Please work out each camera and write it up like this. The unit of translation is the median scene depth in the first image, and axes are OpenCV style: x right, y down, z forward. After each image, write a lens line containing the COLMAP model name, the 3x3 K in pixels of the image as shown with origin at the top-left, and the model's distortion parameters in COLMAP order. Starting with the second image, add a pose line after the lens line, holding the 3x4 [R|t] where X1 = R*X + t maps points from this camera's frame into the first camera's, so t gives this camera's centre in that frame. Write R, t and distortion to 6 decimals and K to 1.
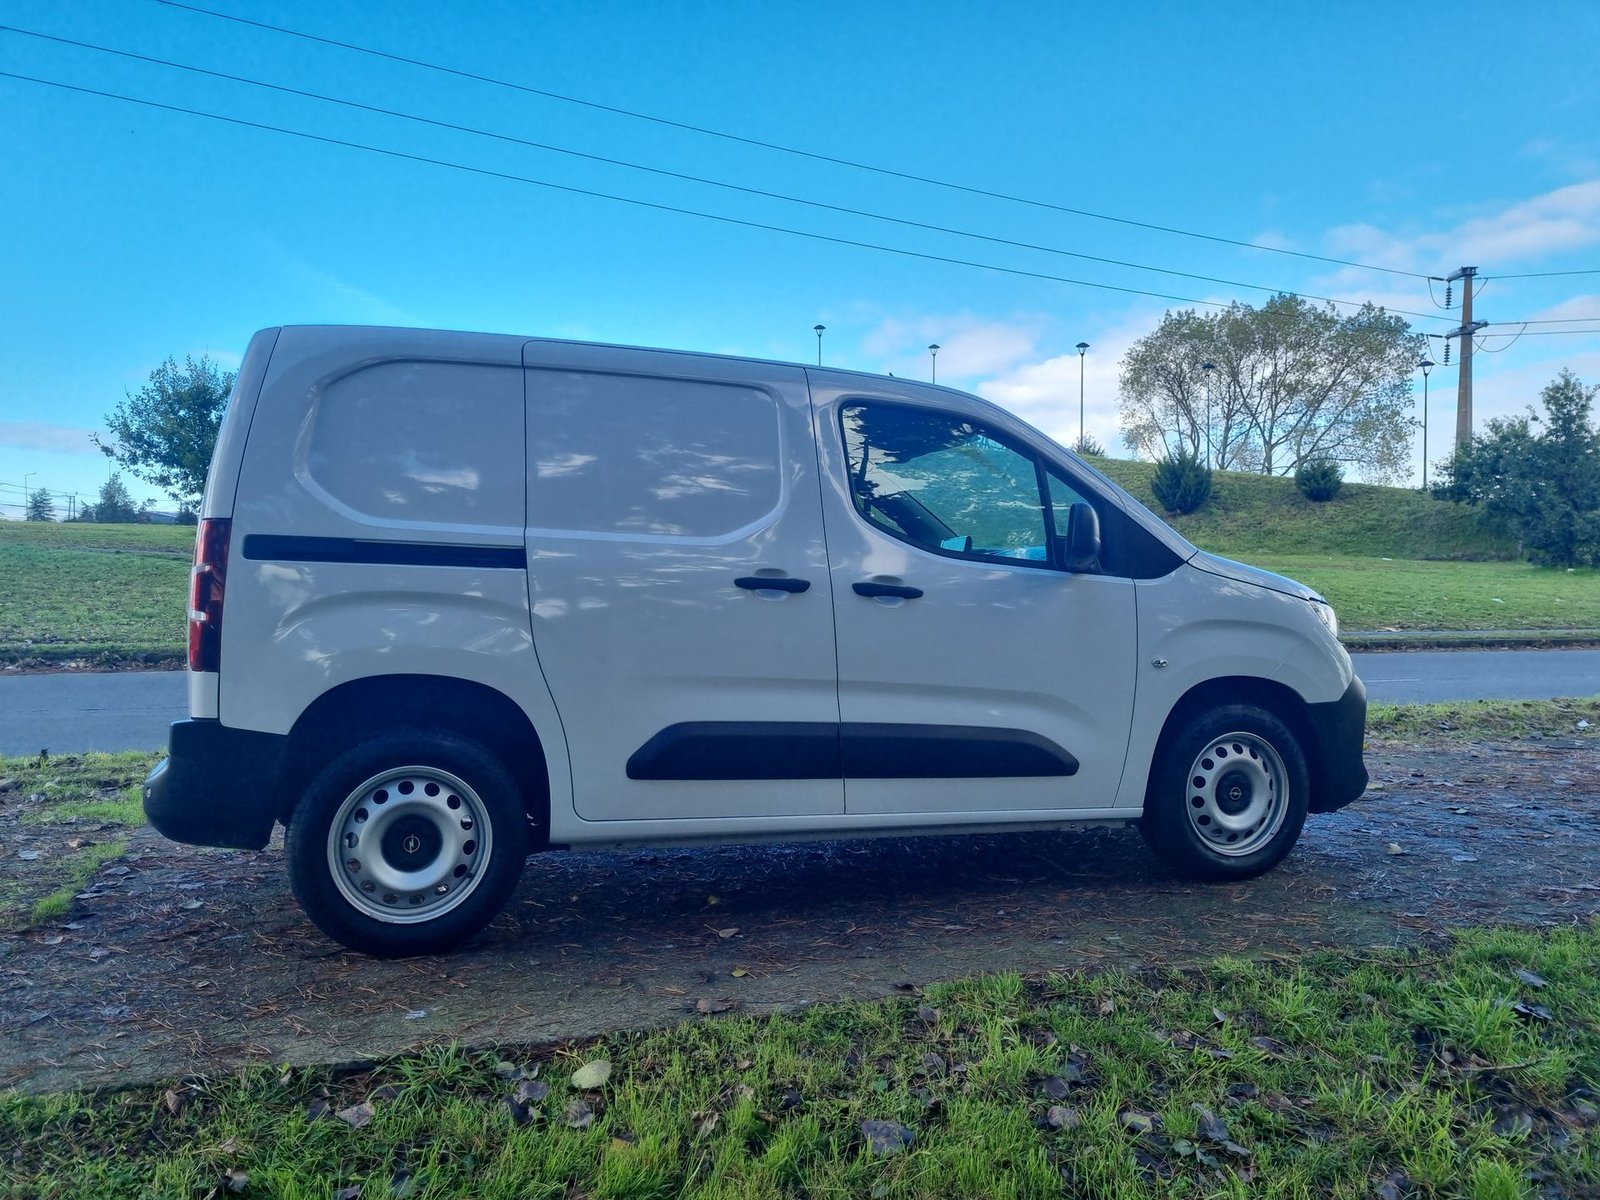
lens RADIAL K [[1218.6, 0, 781.2], [0, 1218.6, 597.5], [0, 0, 1]] dist [0.065988, -0.058589]
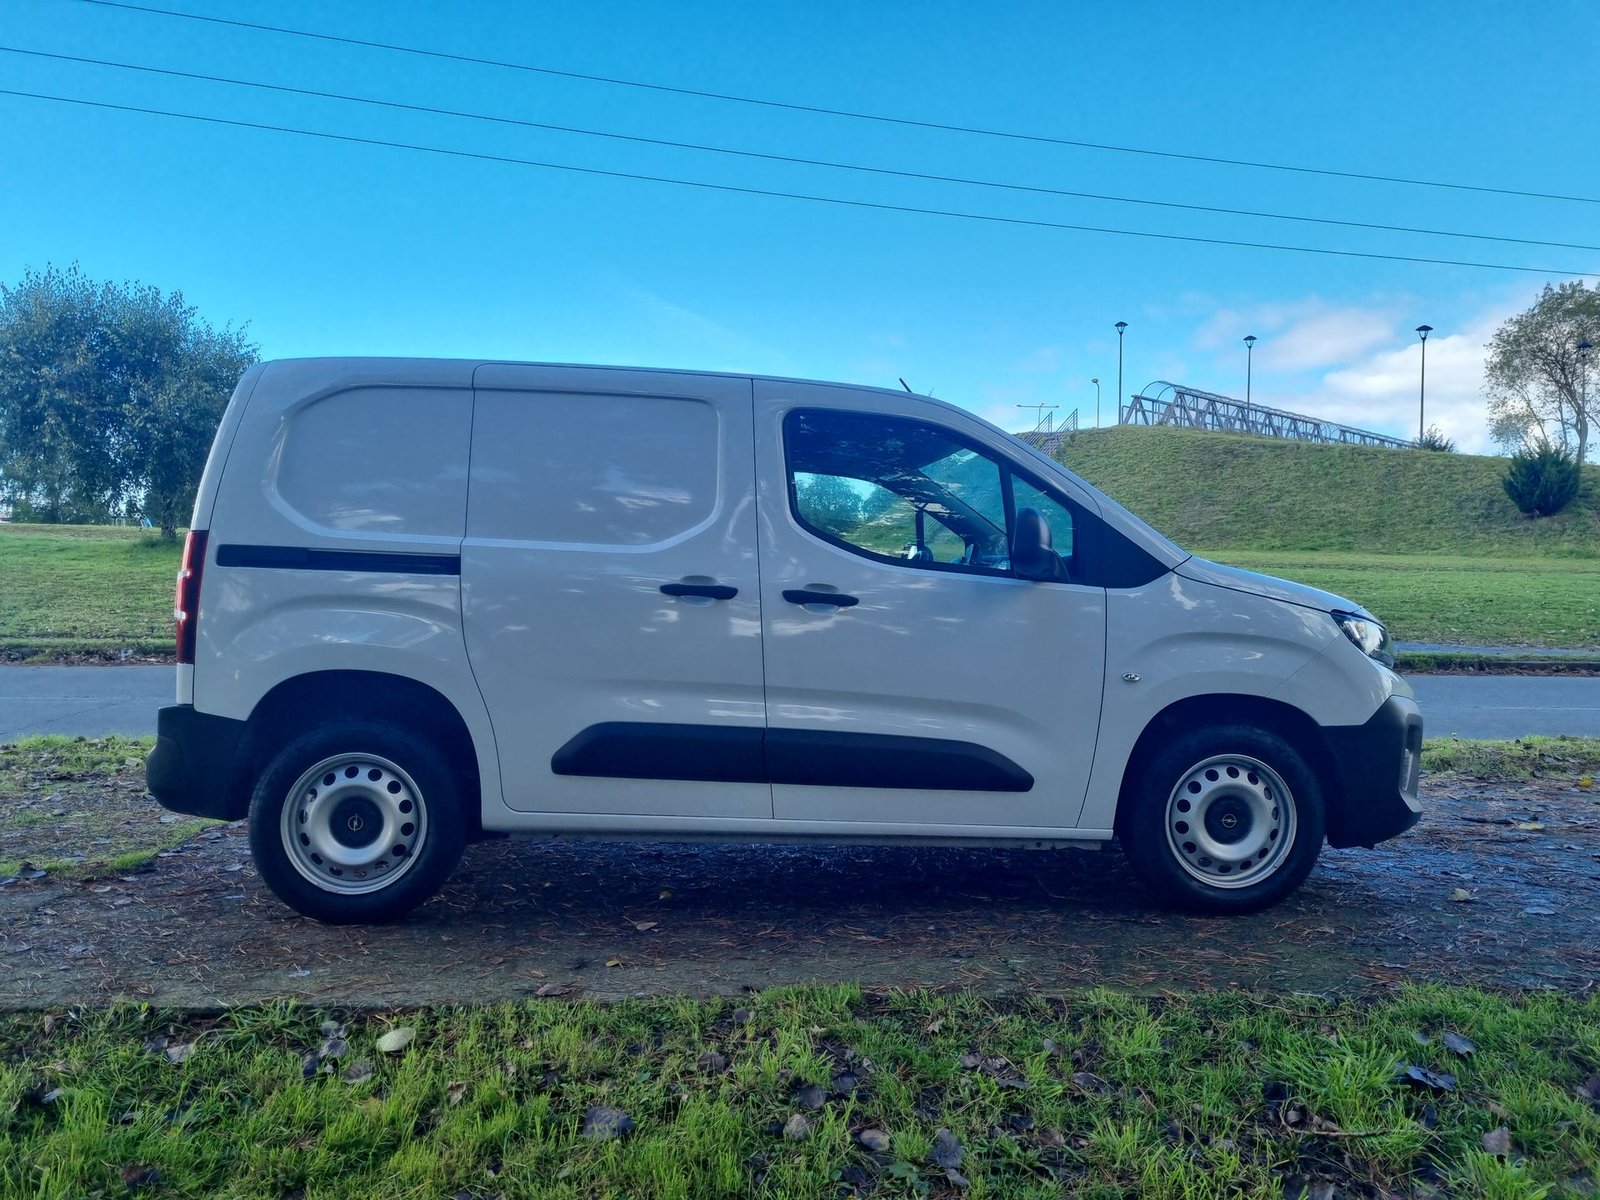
lens RADIAL K [[1218.6, 0, 777.5], [0, 1218.6, 602.4], [0, 0, 1]] dist [0.065988, -0.058589]
pose [[0.966544, 0.008431, -0.256362, 0.305716], [-0.008893, 0.999960, -0.000646, -0.001113], [0.256347, 0.002904, 0.966581, 0.021129]]
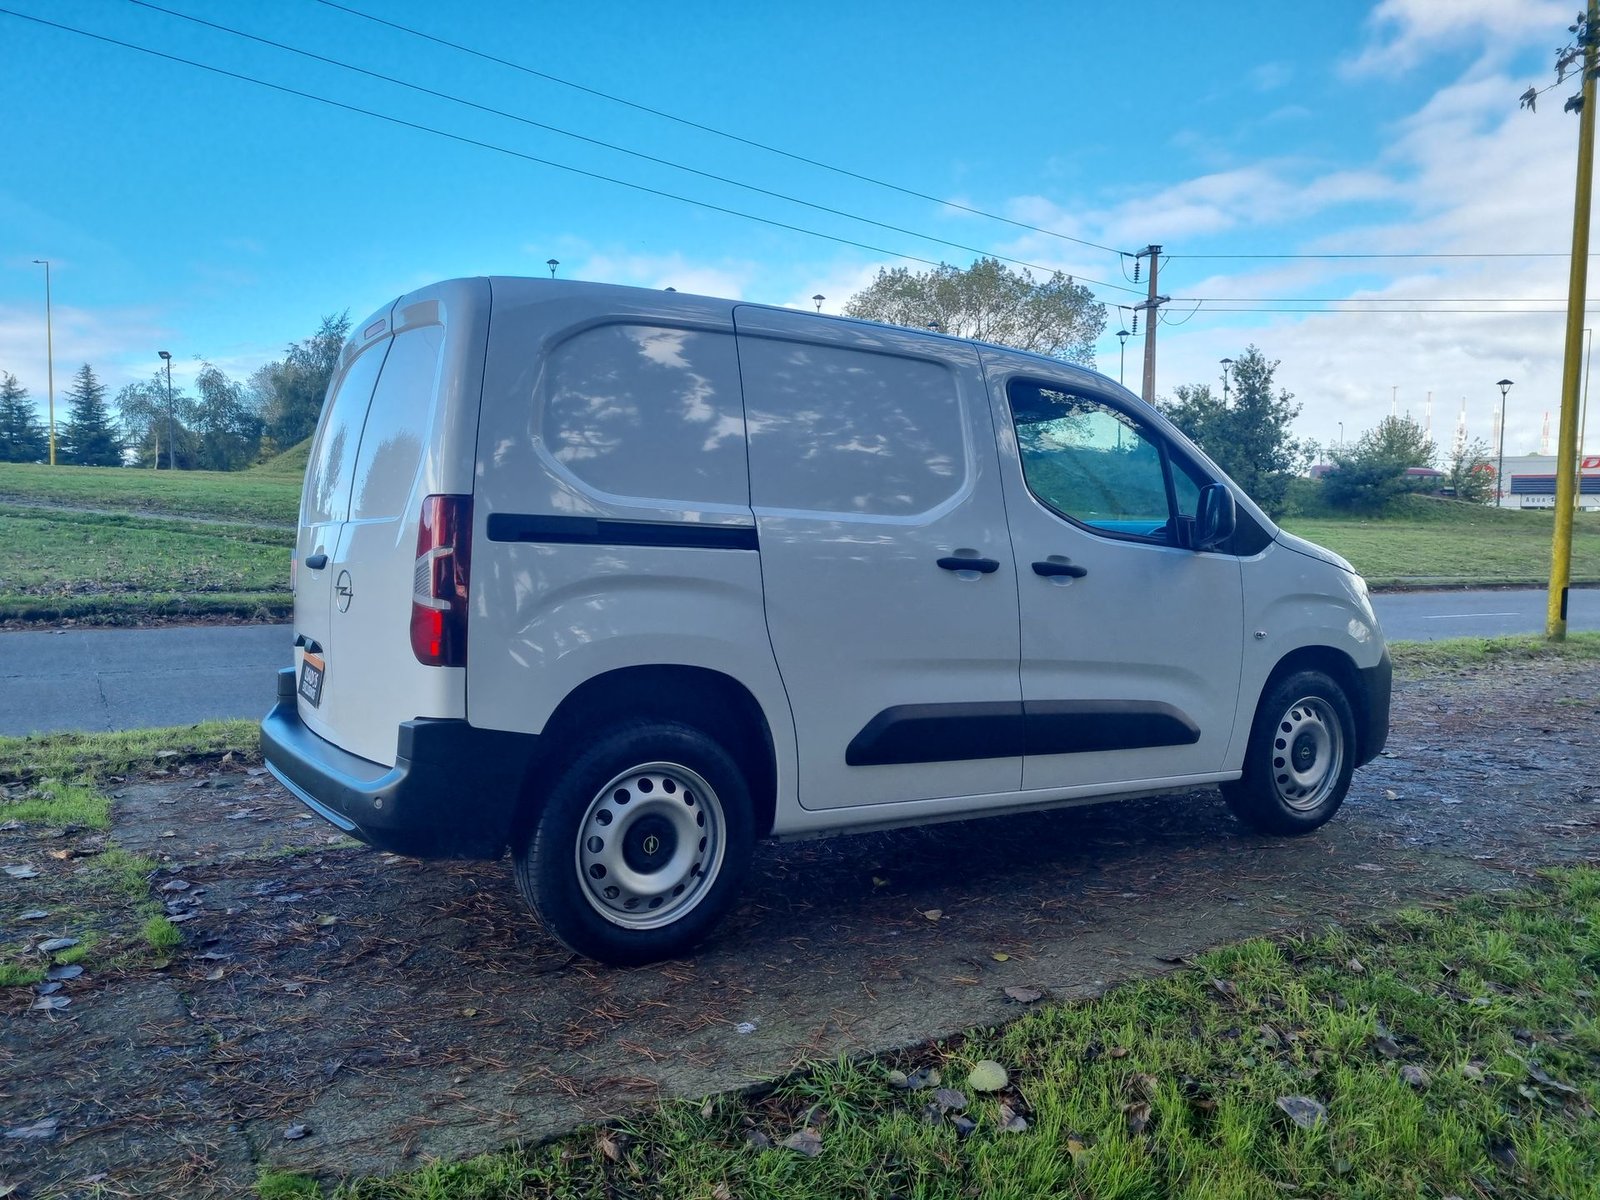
lens RADIAL K [[1218.6, 0, 789.4], [0, 1218.6, 601.0], [0, 0, 1]] dist [0.065988, -0.058589]
pose [[0.970405, -0.005662, 0.241417, -0.369679], [-0.006084, 0.998835, 0.047881, -0.026728], [-0.241407, -0.047933, 0.969239, 0.067975]]
